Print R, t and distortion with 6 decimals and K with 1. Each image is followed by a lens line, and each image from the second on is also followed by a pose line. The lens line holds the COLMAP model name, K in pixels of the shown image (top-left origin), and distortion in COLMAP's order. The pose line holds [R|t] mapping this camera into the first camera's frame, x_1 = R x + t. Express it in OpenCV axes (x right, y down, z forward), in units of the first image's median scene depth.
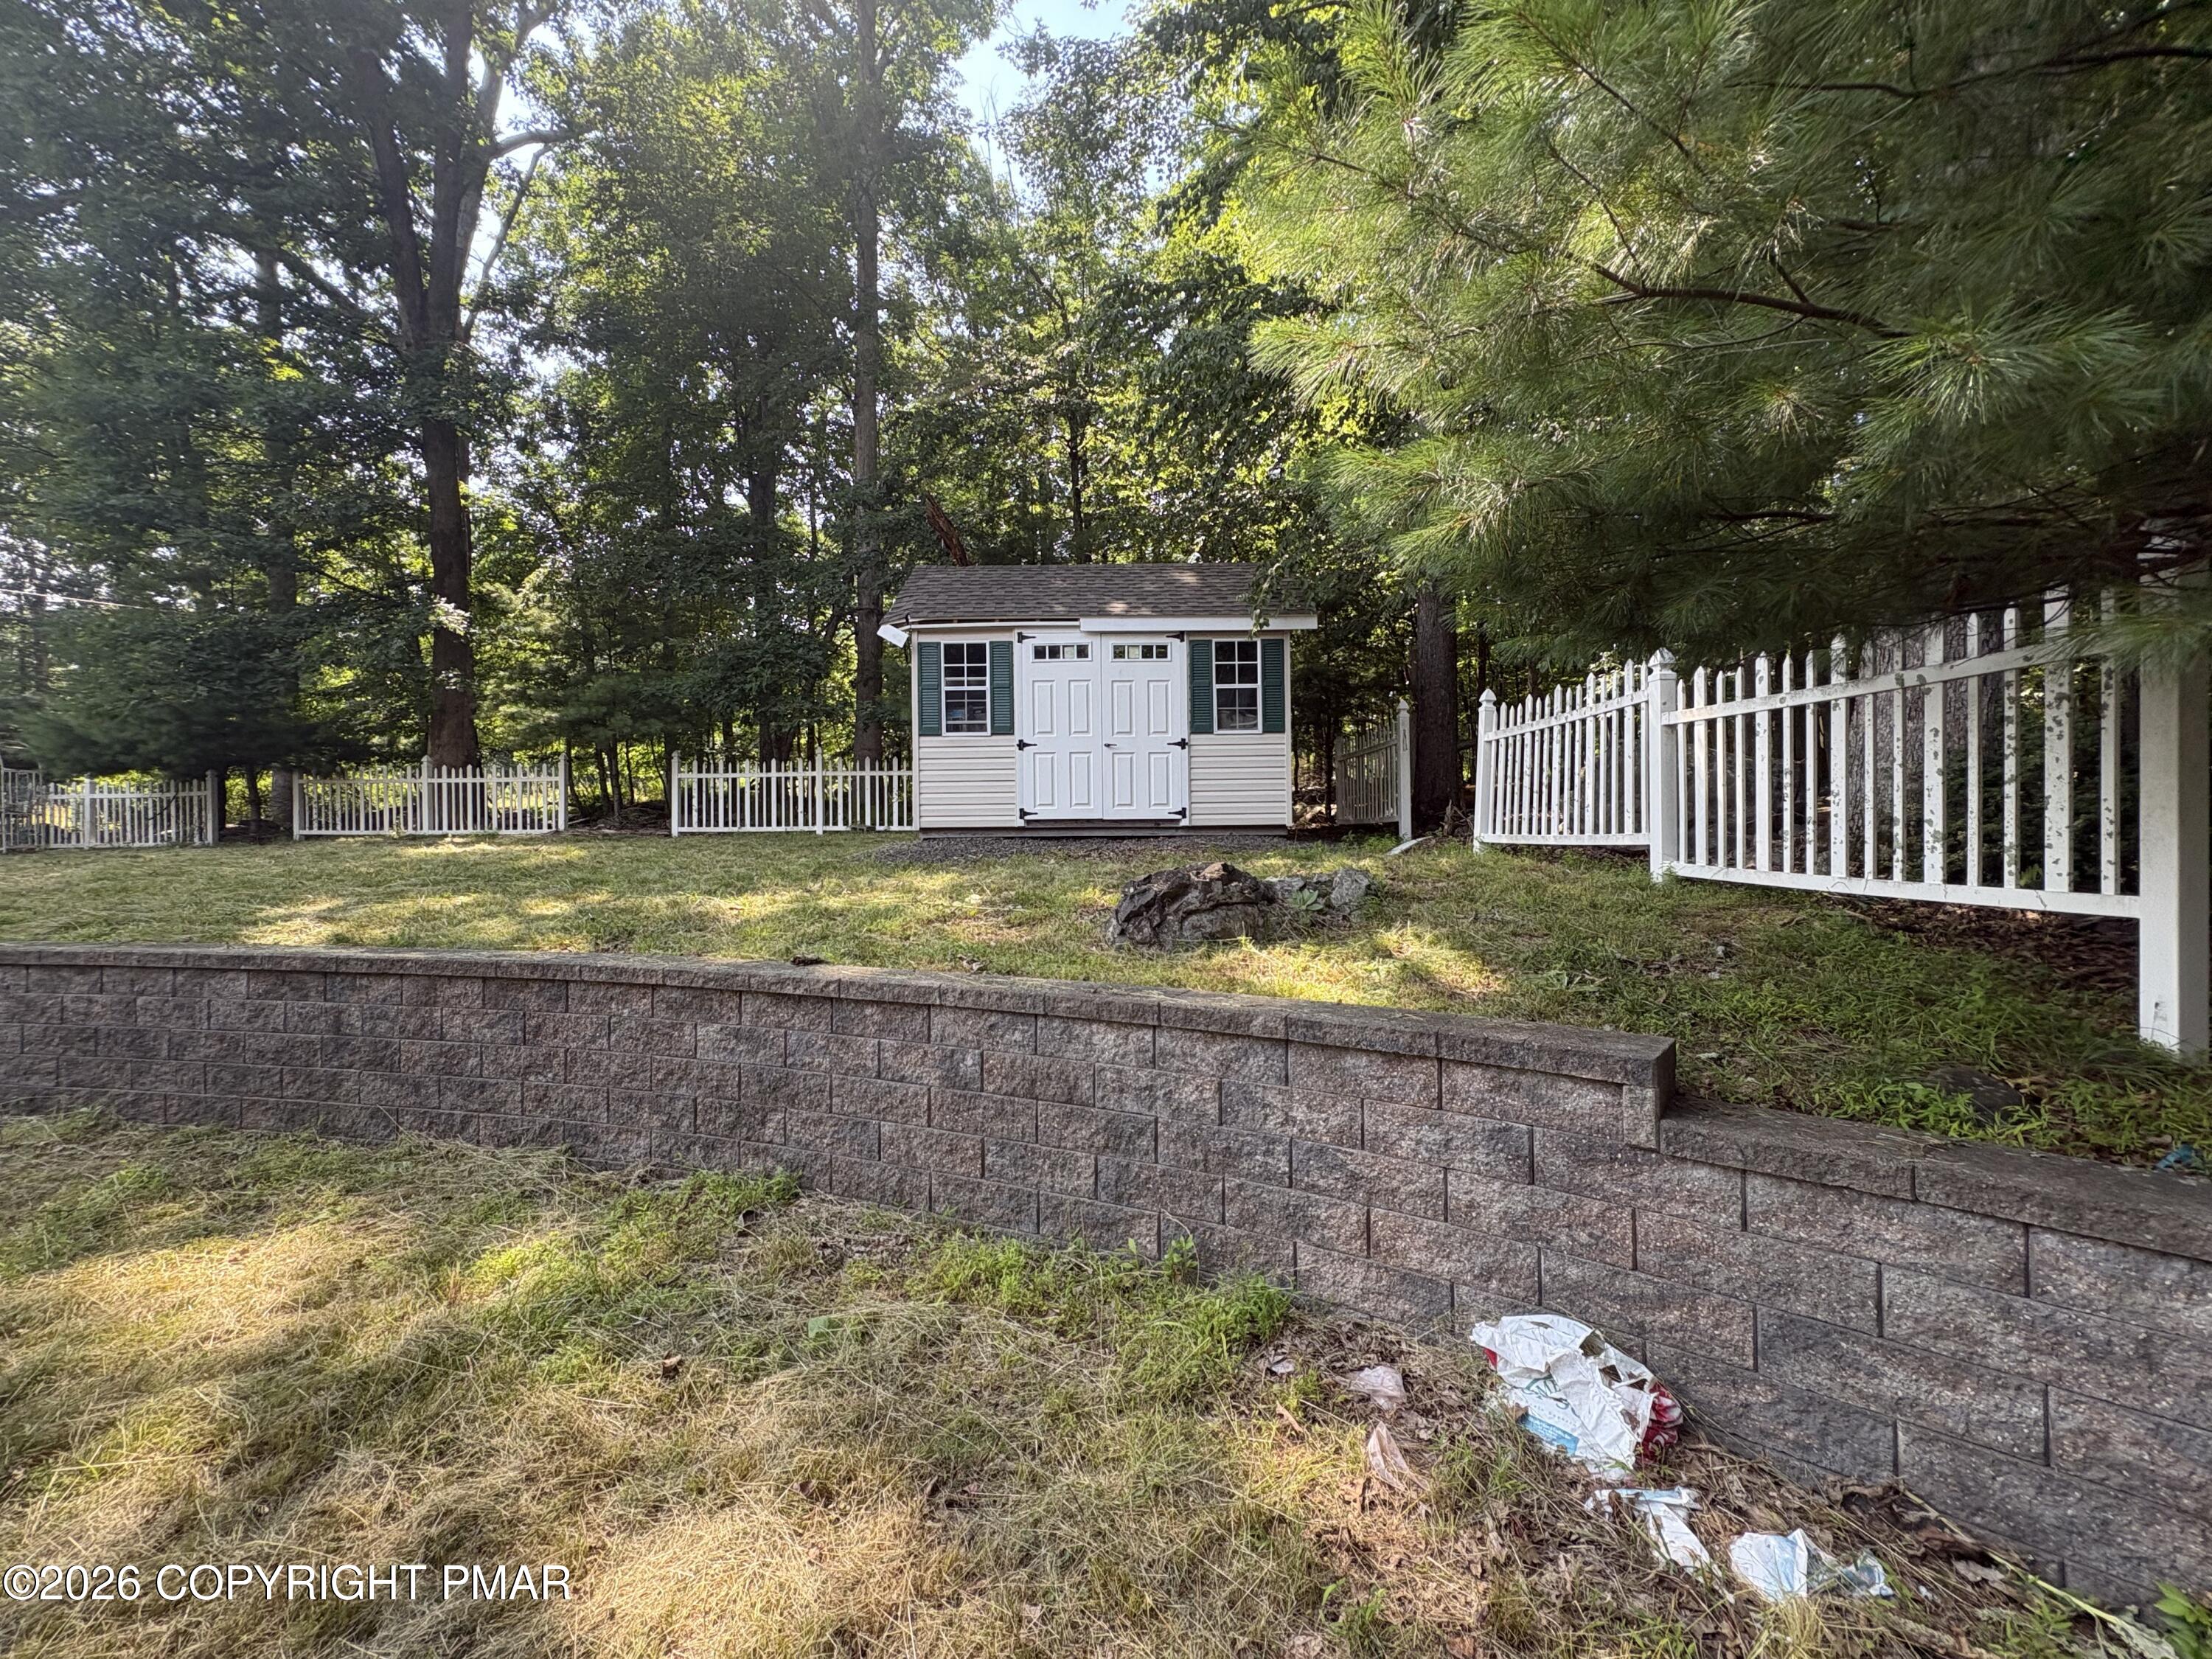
lens RADIAL K [[881.5, 0, 1115.2], [0, 881.5, 823.4], [0, 0, 1]] dist [0.005769, -0.001590]
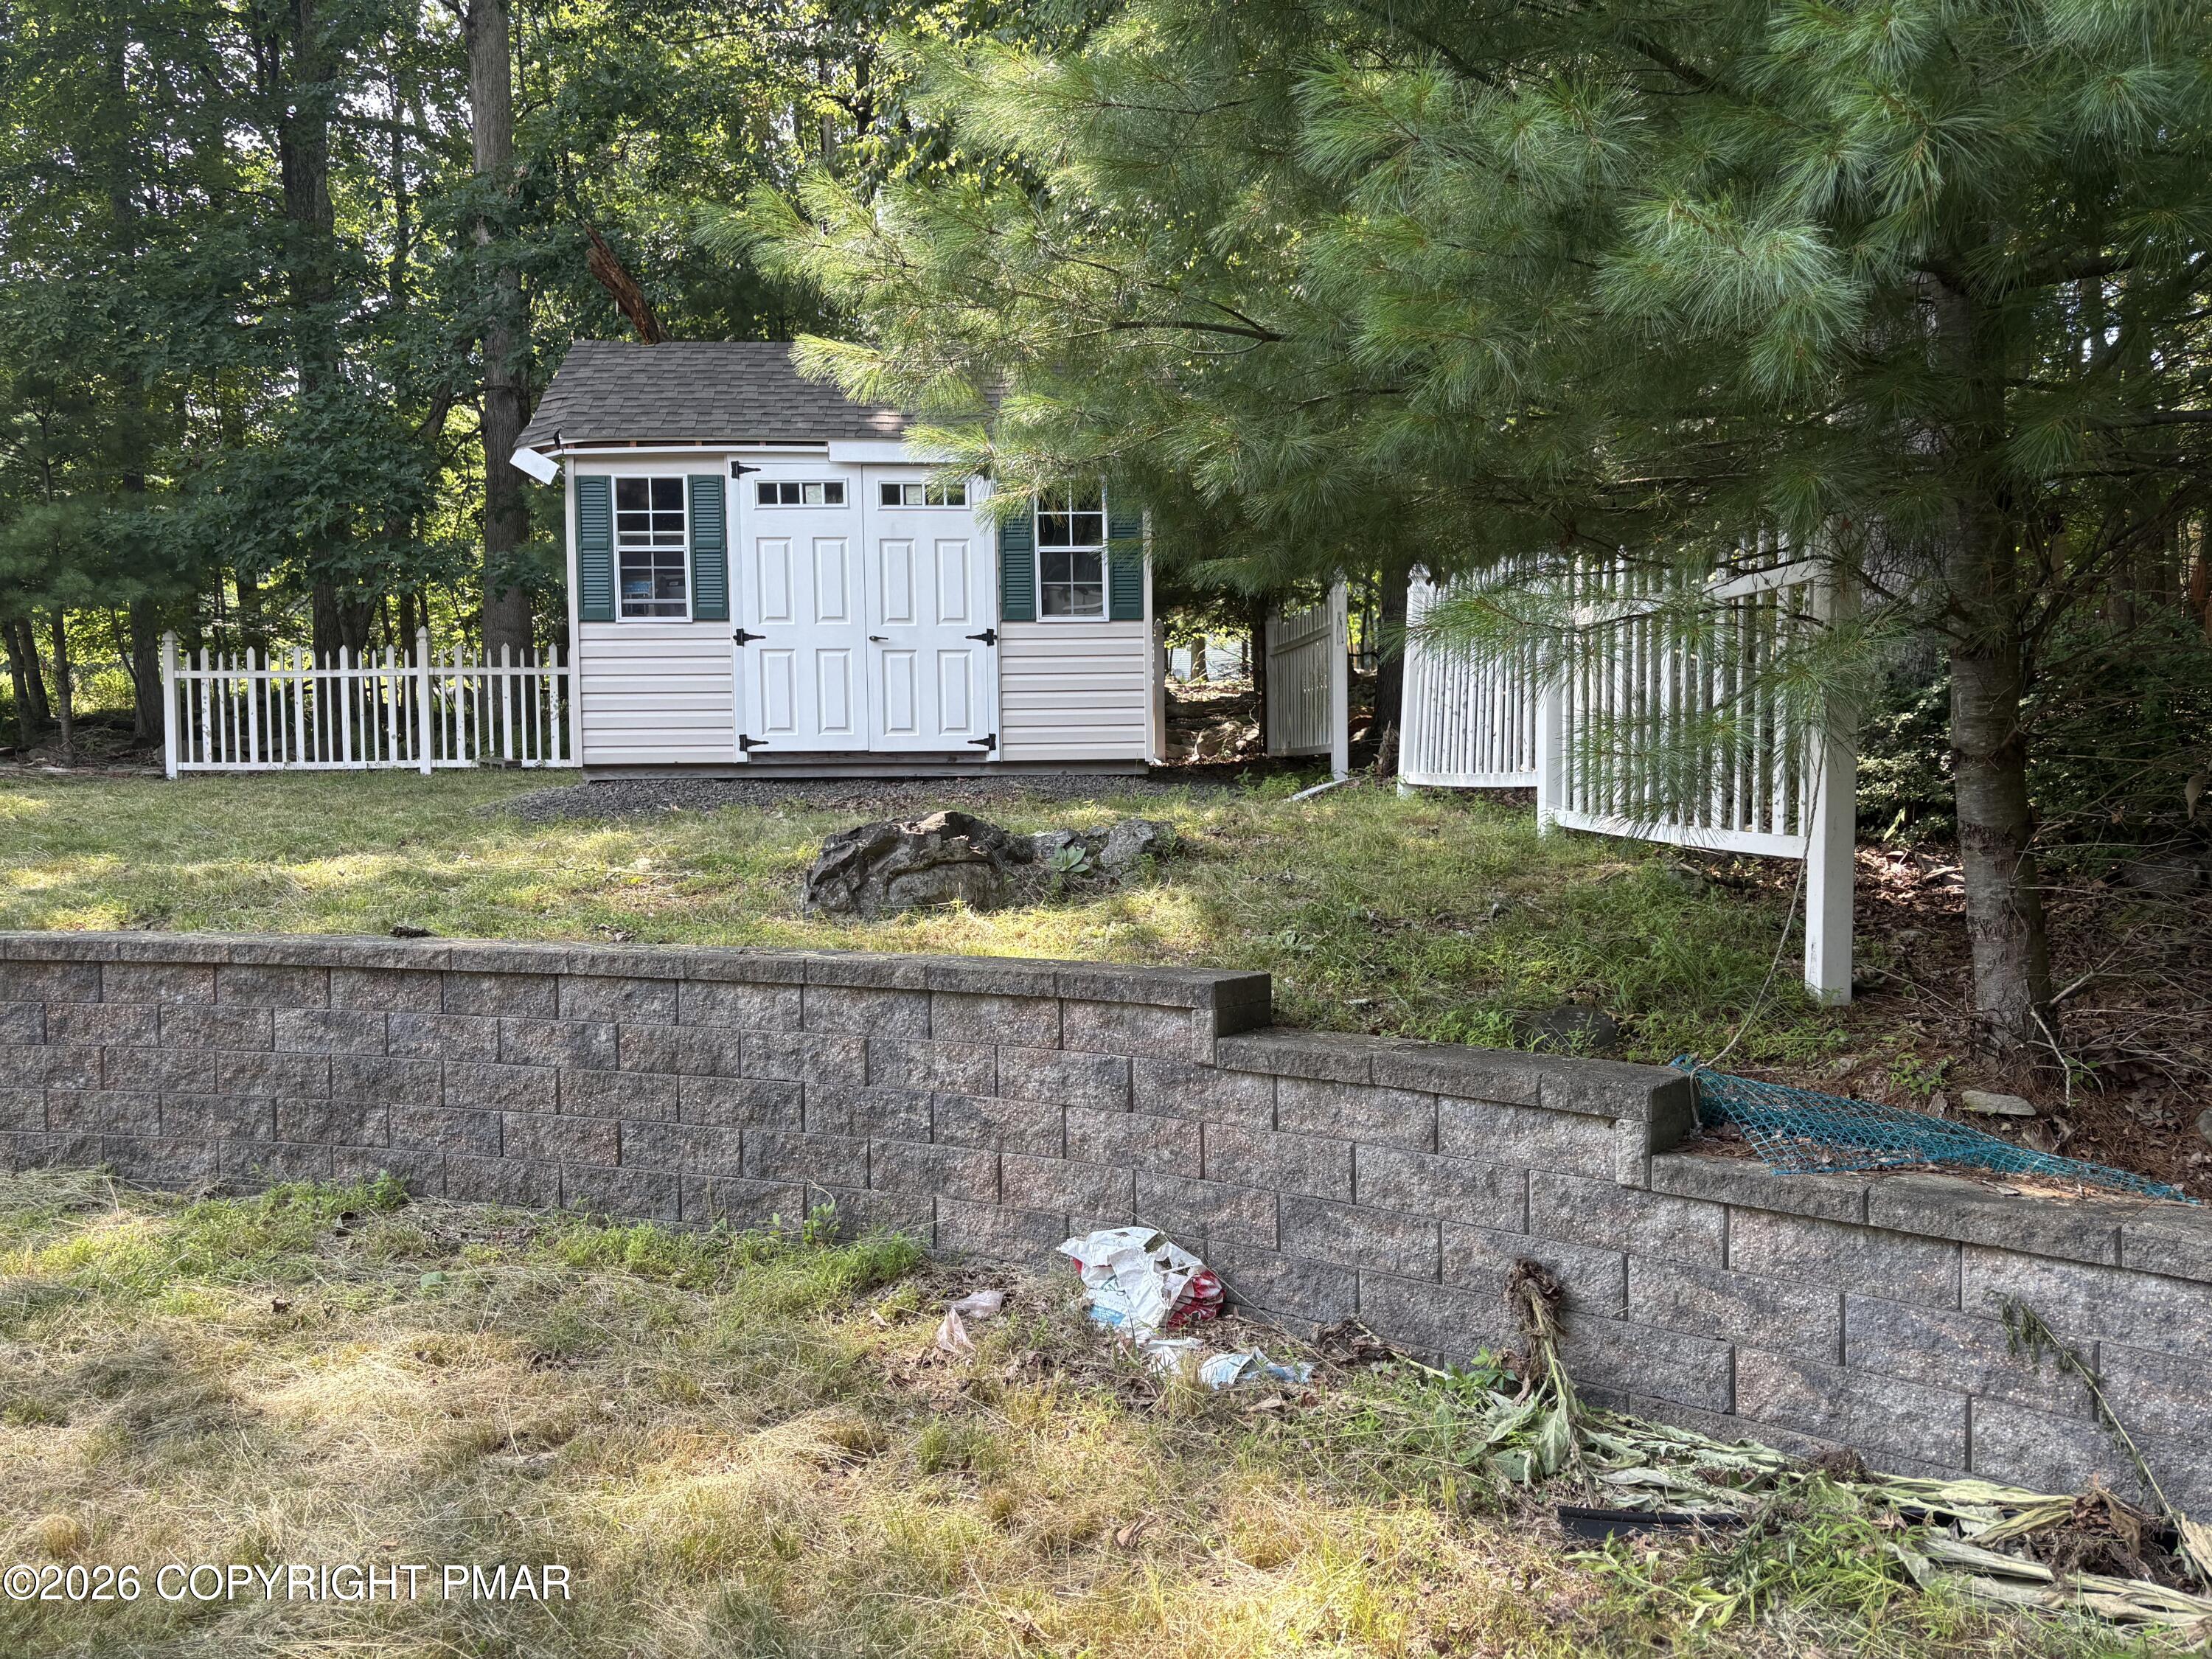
lens RADIAL K [[1687.9, 0, 1108.3], [0, 1687.9, 834.9], [0, 0, 1]] dist [0.039547, -0.034663]
pose [[0.998363, -0.005213, 0.056960, 0.205369], [0.002353, 0.998739, 0.050158, -0.011068], [-0.057150, -0.049942, 0.997116, -0.595438]]
